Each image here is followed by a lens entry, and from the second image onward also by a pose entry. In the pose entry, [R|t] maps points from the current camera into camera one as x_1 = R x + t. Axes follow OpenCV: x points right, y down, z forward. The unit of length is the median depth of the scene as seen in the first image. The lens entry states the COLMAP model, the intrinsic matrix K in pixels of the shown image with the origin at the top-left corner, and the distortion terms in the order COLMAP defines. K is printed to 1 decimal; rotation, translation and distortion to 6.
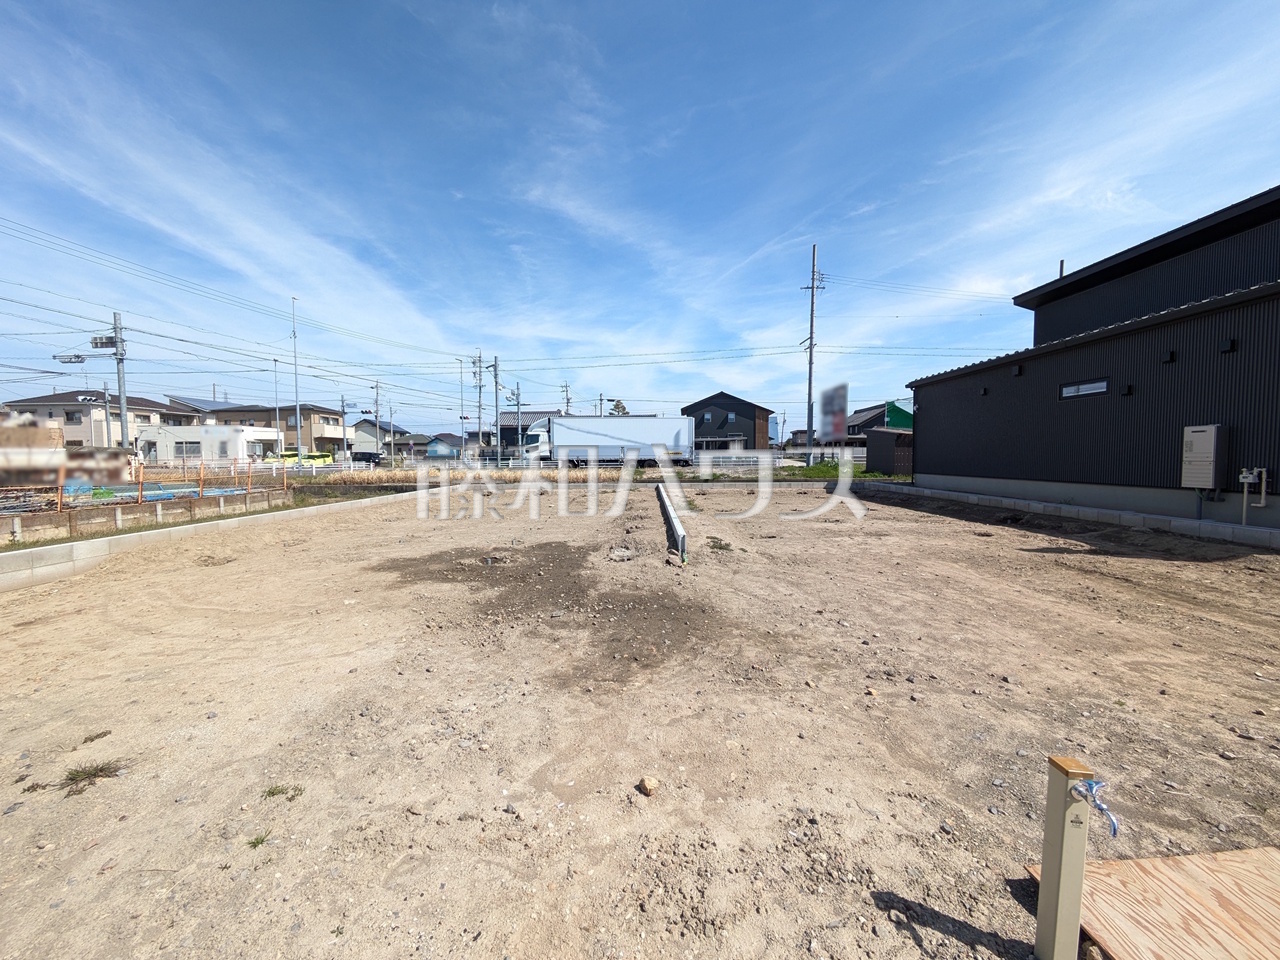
lens RADIAL K [[508.1, 0, 639.5], [0, 508.1, 481.3], [0, 0, 1]] dist [-0.001956, 0.002191]
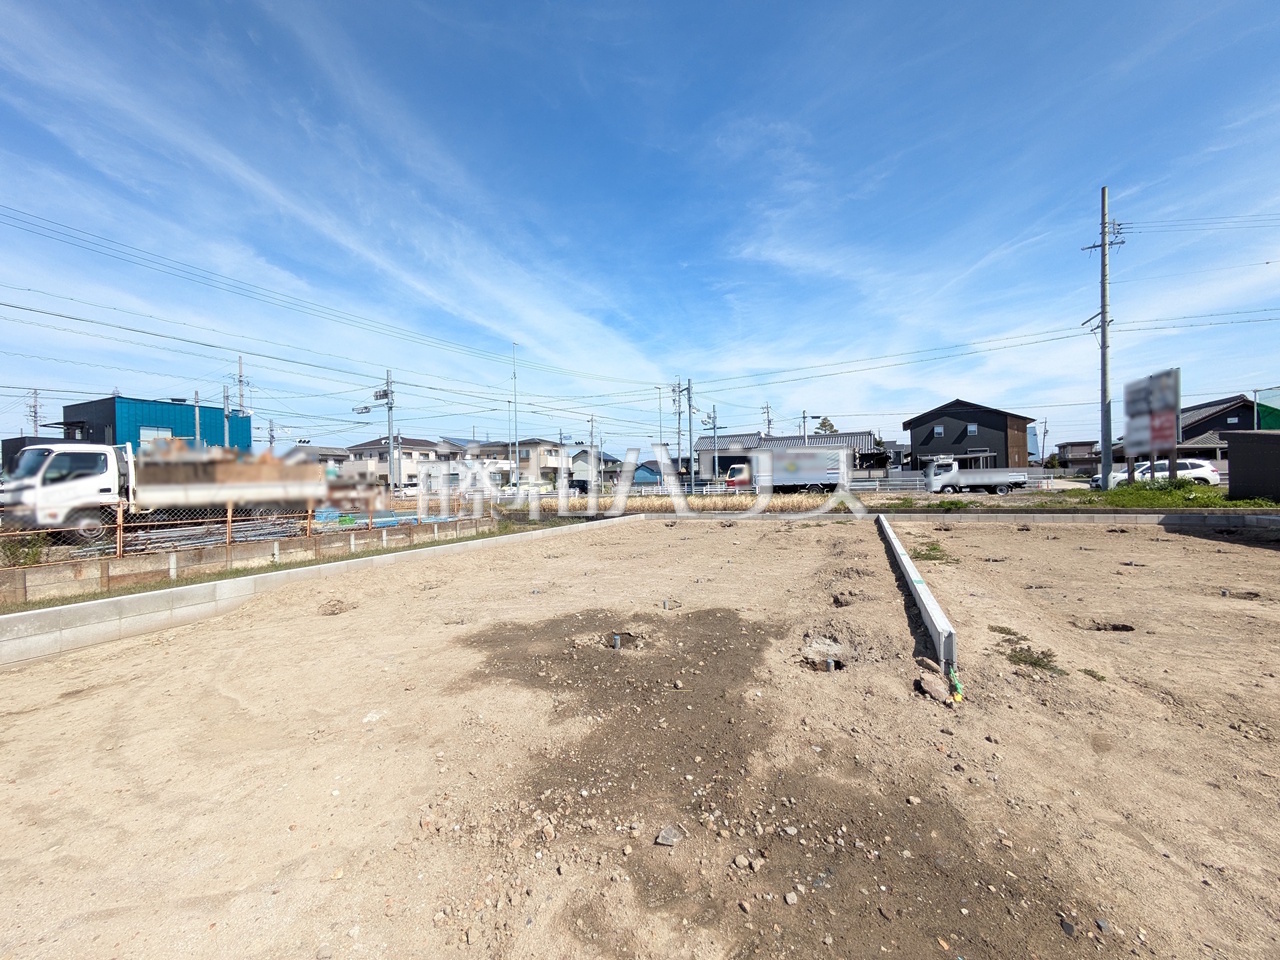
lens RADIAL K [[508.1, 0, 638.8], [0, 508.1, 477.9], [0, 0, 1]] dist [-0.001956, 0.002191]
pose [[0.922455, -0.018438, -0.385663, -0.000976], [-0.002533, 0.998549, -0.053797, -0.006867], [0.386095, 0.050602, 0.921070, 0.111141]]
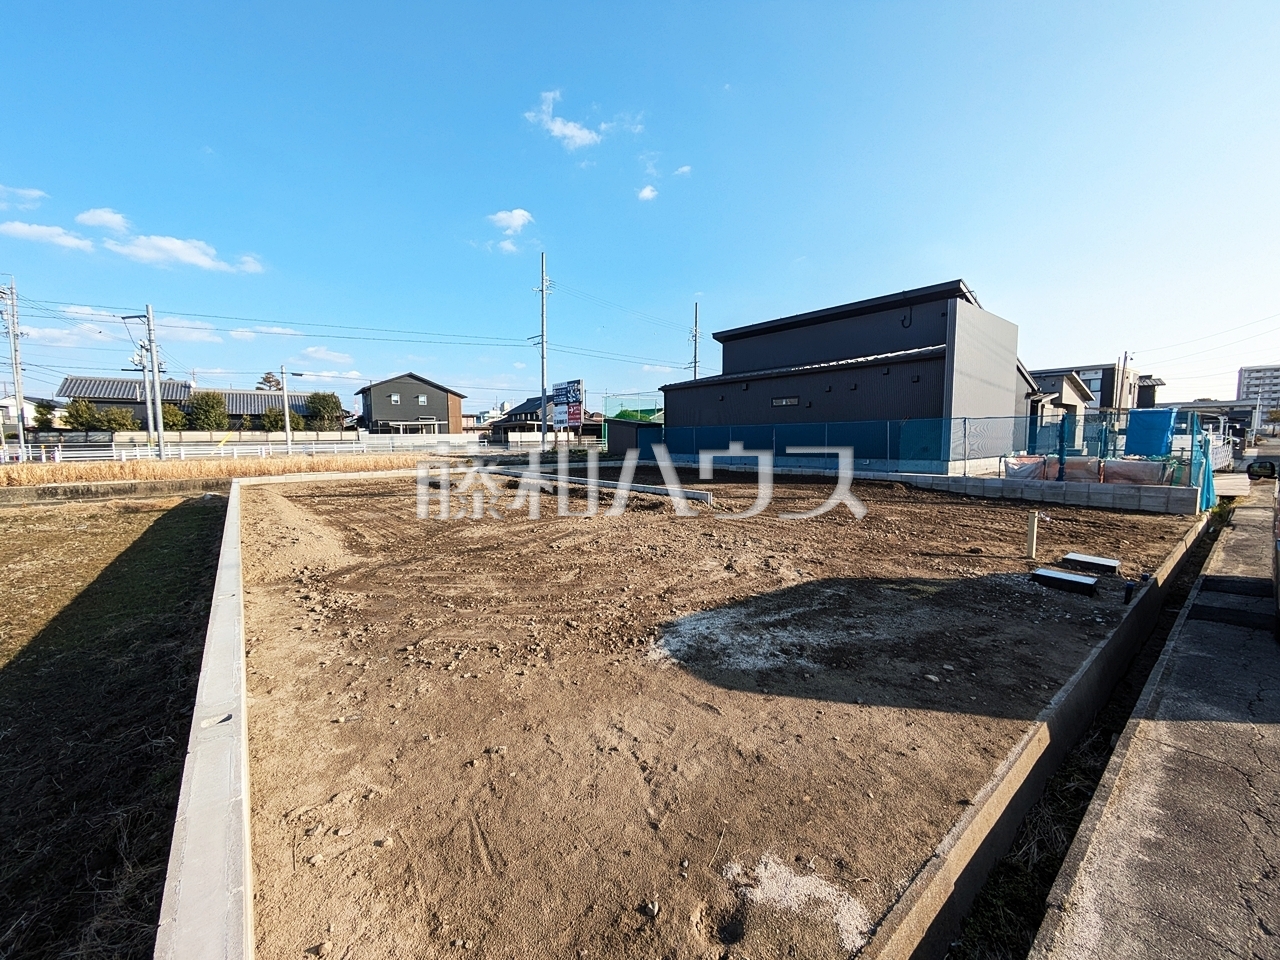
lens RADIAL K [[508.1, 0, 639.4], [0, 508.1, 476.9], [0, 0, 1]] dist [-0.001956, 0.002191]
pose [[0.775341, -0.048470, 0.629680, -0.300806], [0.034005, 0.998808, 0.035012, -0.001150], [-0.630627, -0.005734, 0.776065, -0.017852]]
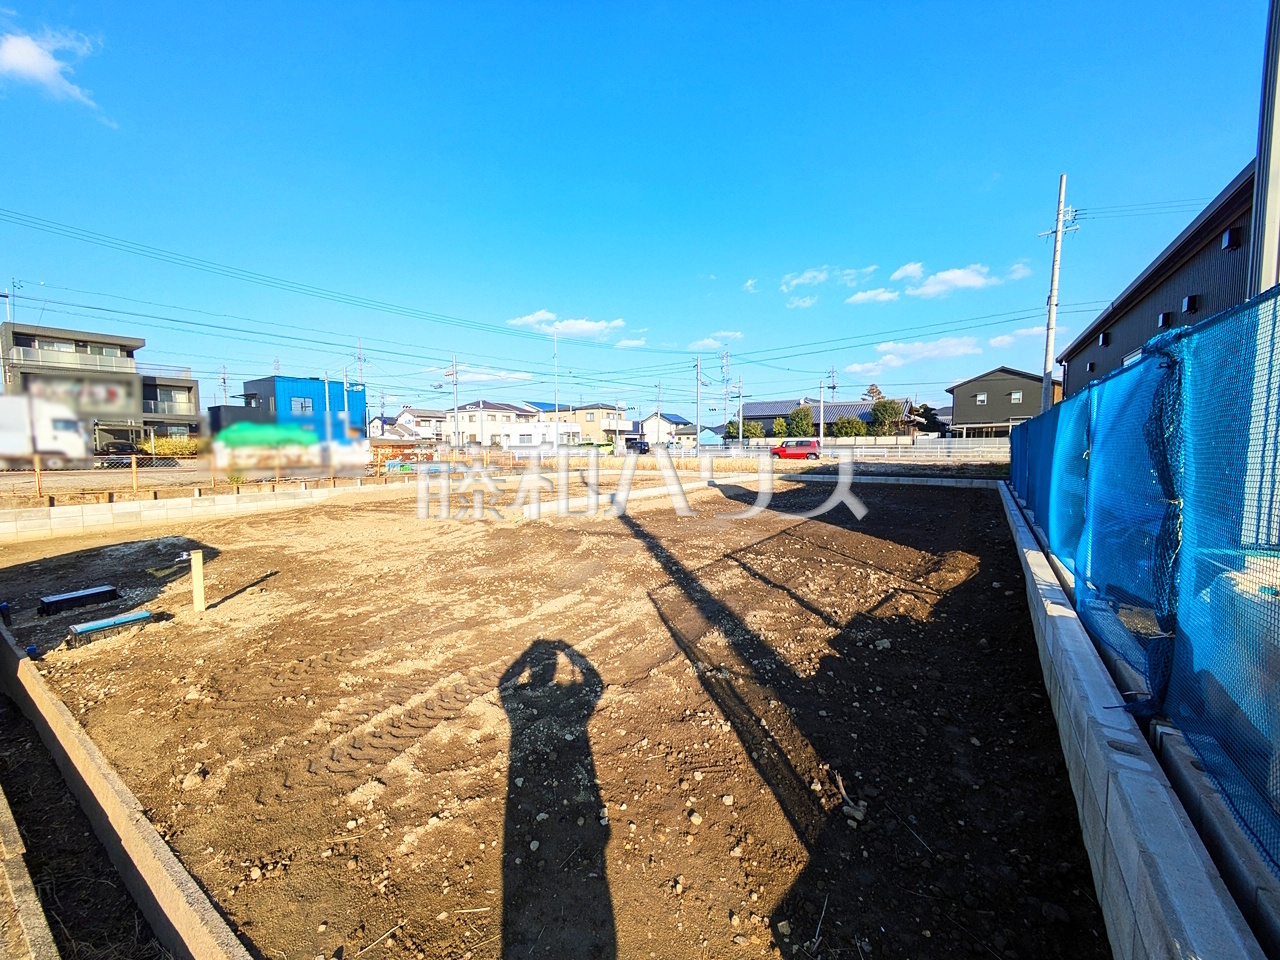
lens RADIAL K [[508.1, 0, 638.7], [0, 508.1, 476.7], [0, 0, 1]] dist [-0.001956, 0.002191]
pose [[0.836356, 0.036658, -0.546959, 0.331558], [-0.027972, 0.999316, 0.024203, -0.006580], [0.547472, -0.004943, 0.836809, -0.014580]]
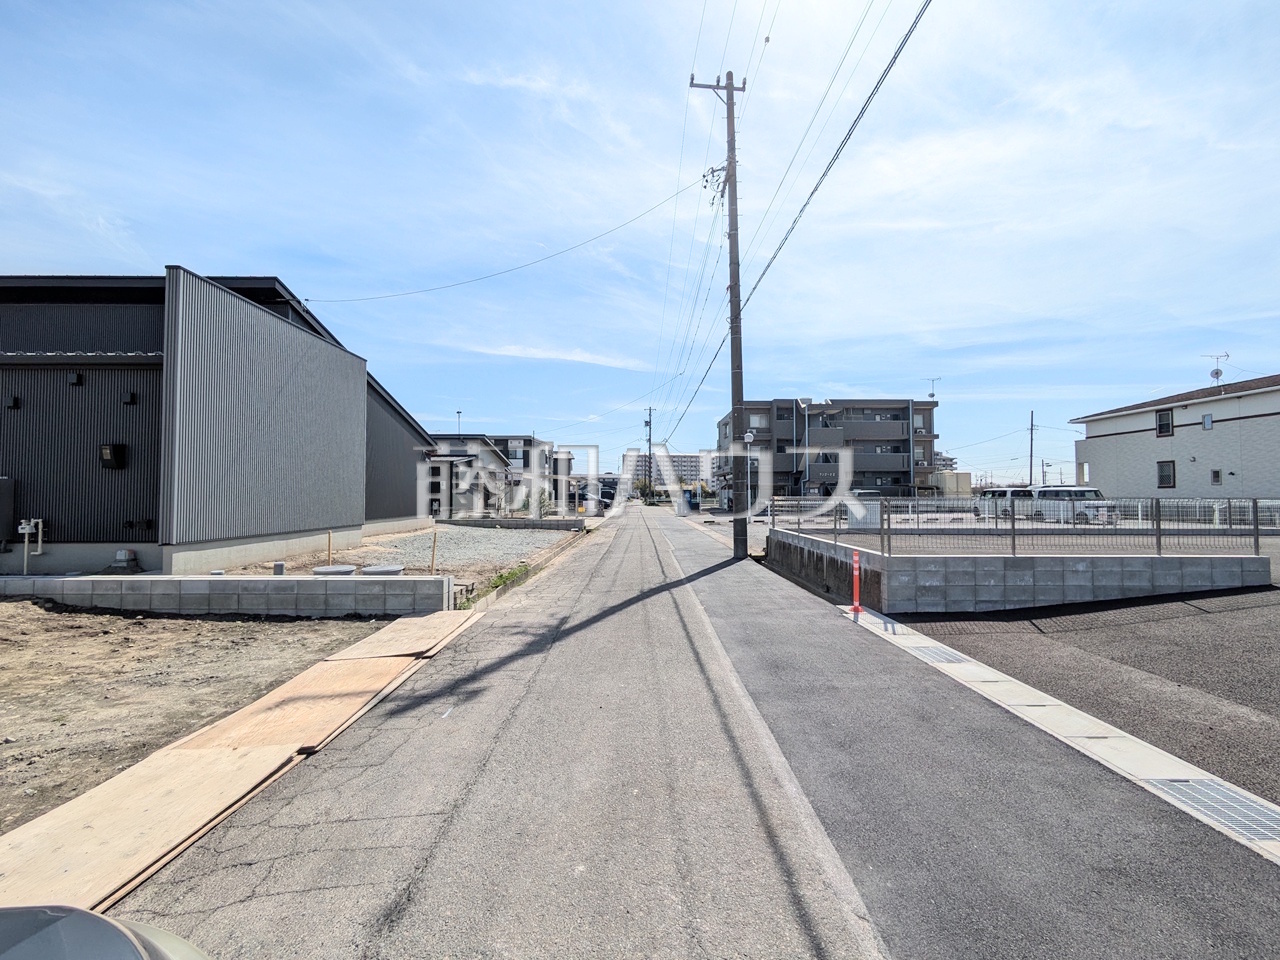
lens RADIAL K [[508.1, 0, 639.7], [0, 508.1, 479.6], [0, 0, 1]] dist [-0.001956, 0.002191]
pose [[-0.000224, 0.037392, 0.999301, 0.042622], [0.049266, 0.998088, -0.037336, -0.002028], [-0.998786, 0.049223, -0.002066, -0.101953]]
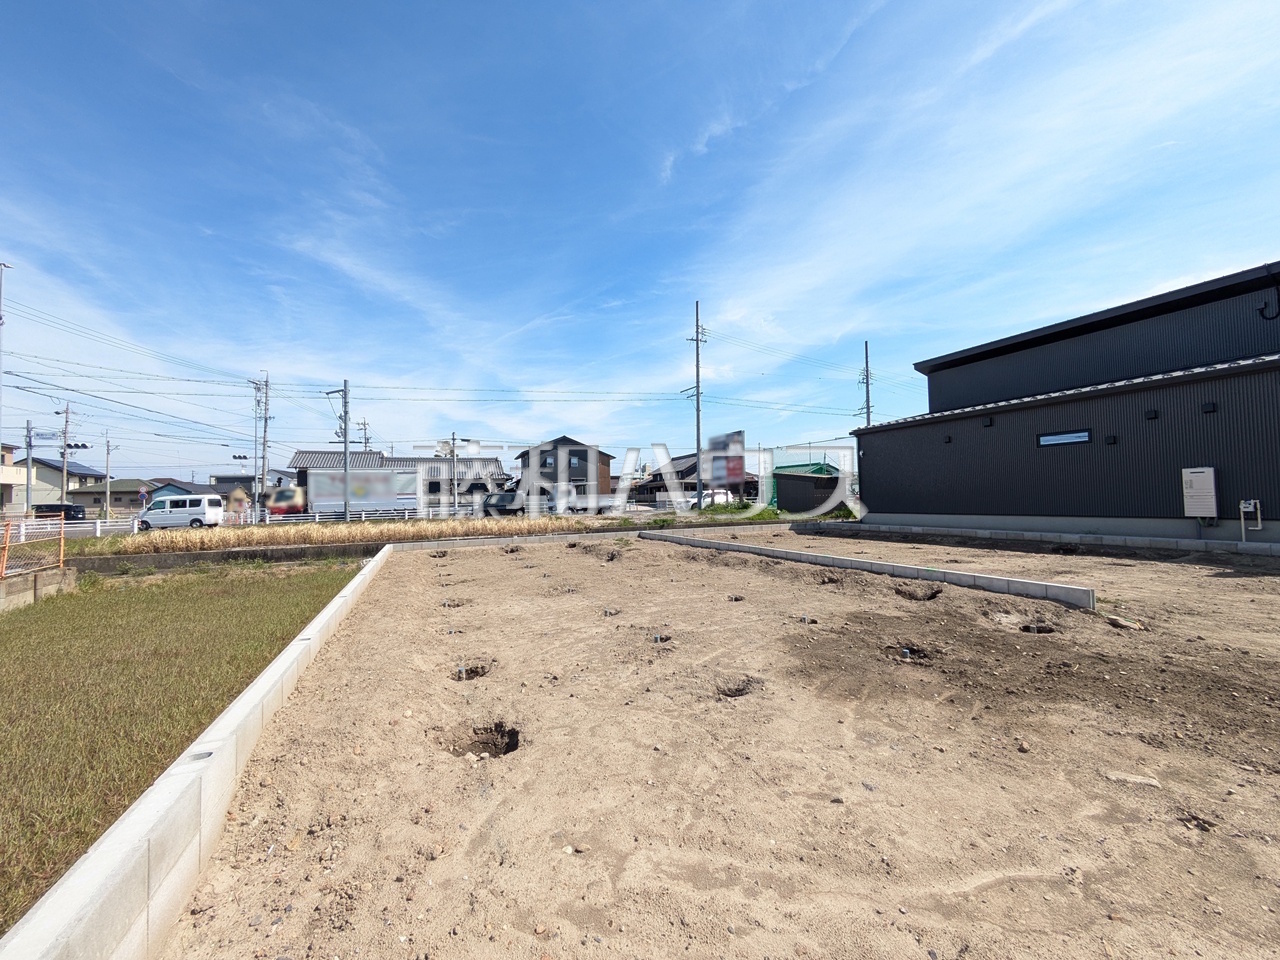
lens RADIAL K [[508.1, 0, 637.7], [0, 508.1, 464.8], [0, 0, 1]] dist [-0.001956, 0.002191]
pose [[0.915977, 0.013389, 0.401007, -0.265182], [0.036095, 0.992641, -0.115591, -0.007100], [-0.399603, 0.120353, 0.908753, 0.150745]]
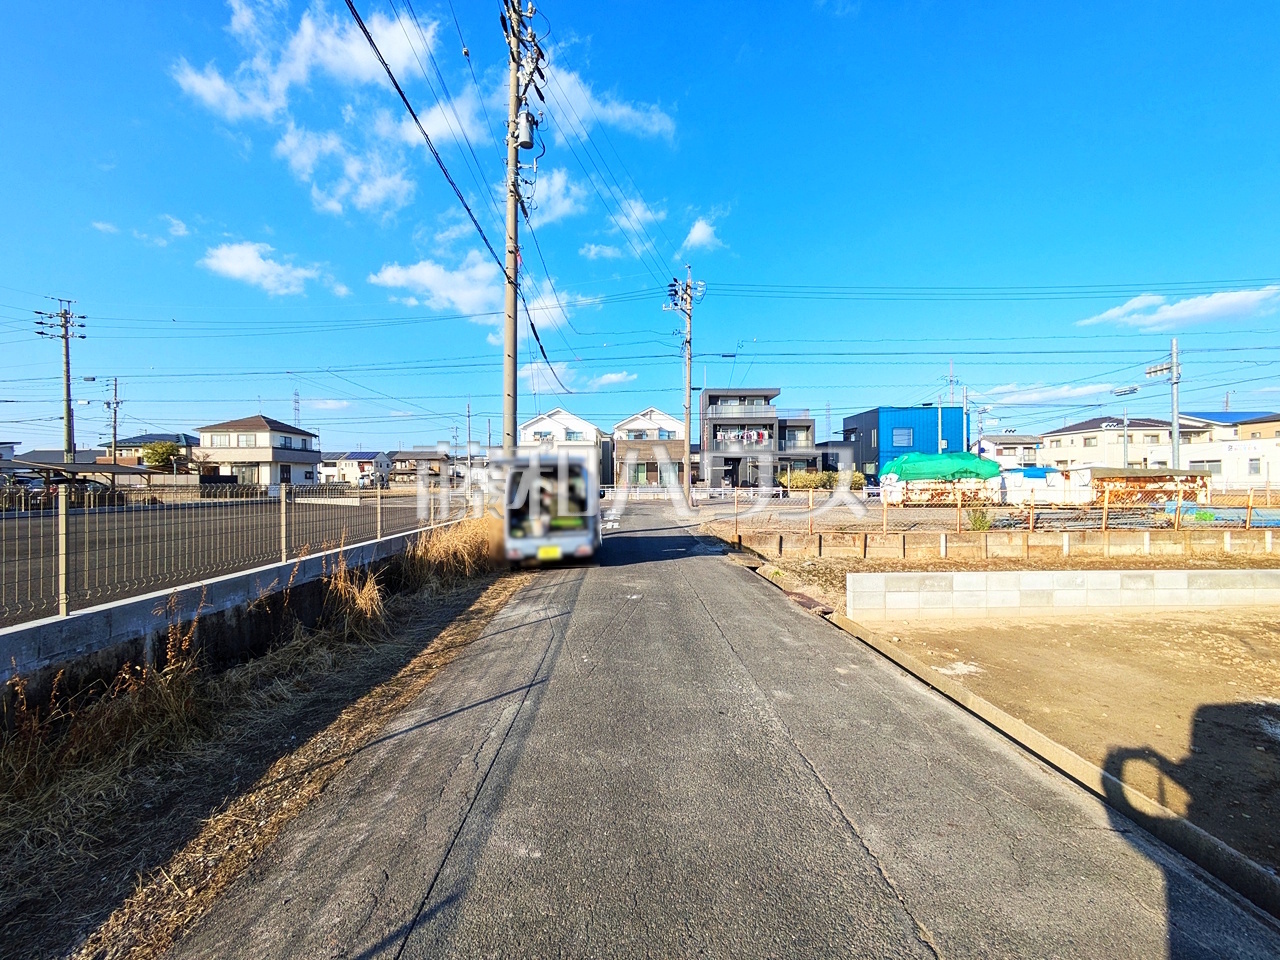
lens RADIAL K [[508.1, 0, 640.5], [0, 508.1, 475.5], [0, 0, 1]] dist [-0.001956, 0.002191]
pose [[0.040863, -0.005207, -0.999151, -0.041659], [-0.043534, 0.999028, -0.006987, -0.000097], [0.998216, 0.043782, 0.040597, -0.106683]]
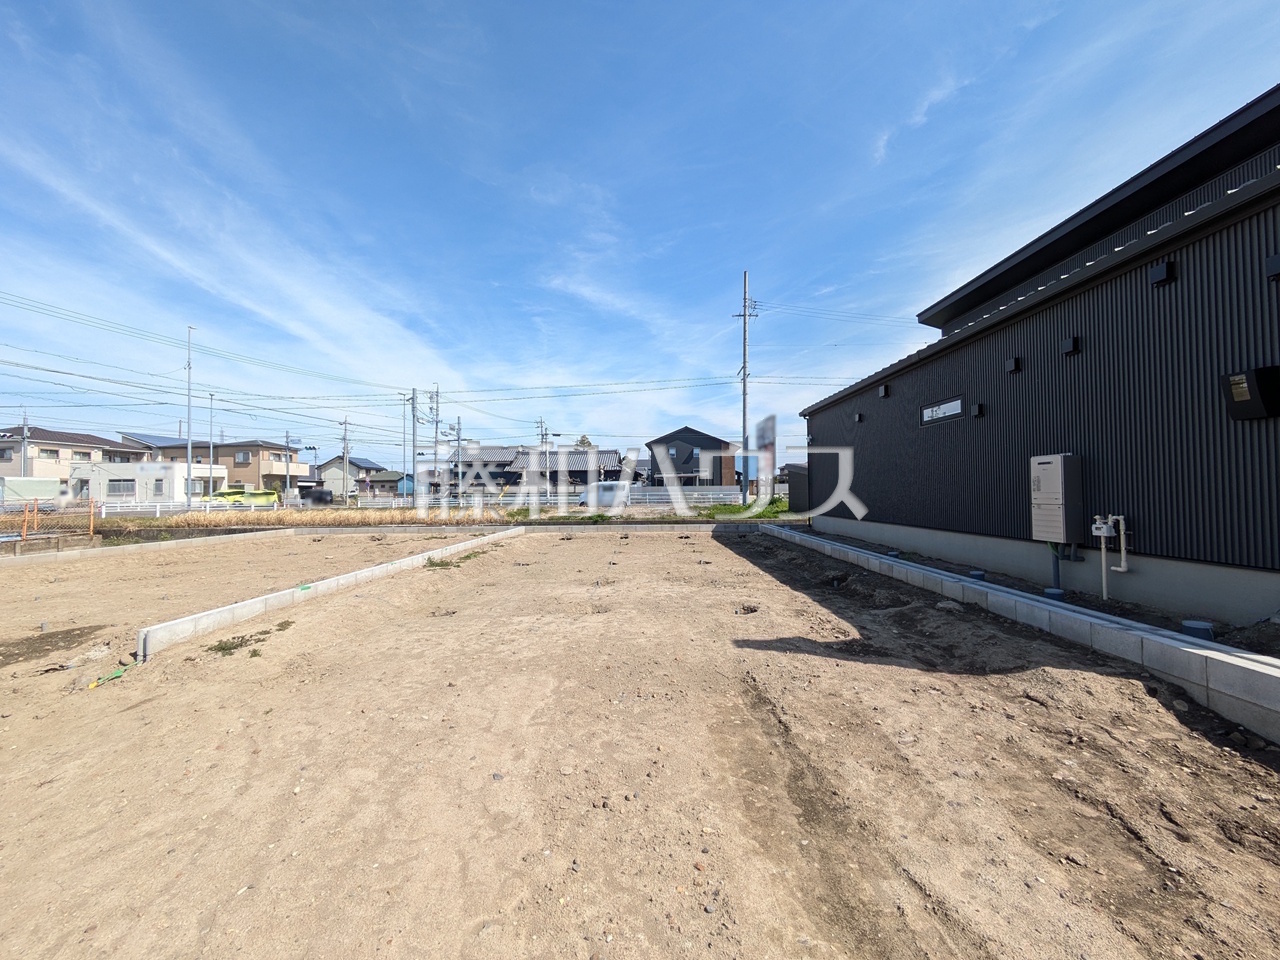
lens RADIAL K [[508.1, 0, 639.5], [0, 508.1, 480.6], [0, 0, 1]] dist [-0.001956, 0.002191]
pose [[0.999994, -0.002738, -0.002208, 0.197816], [0.002571, 0.997386, -0.072214, -0.008514], [0.002400, 0.072208, 0.997387, 0.105798]]
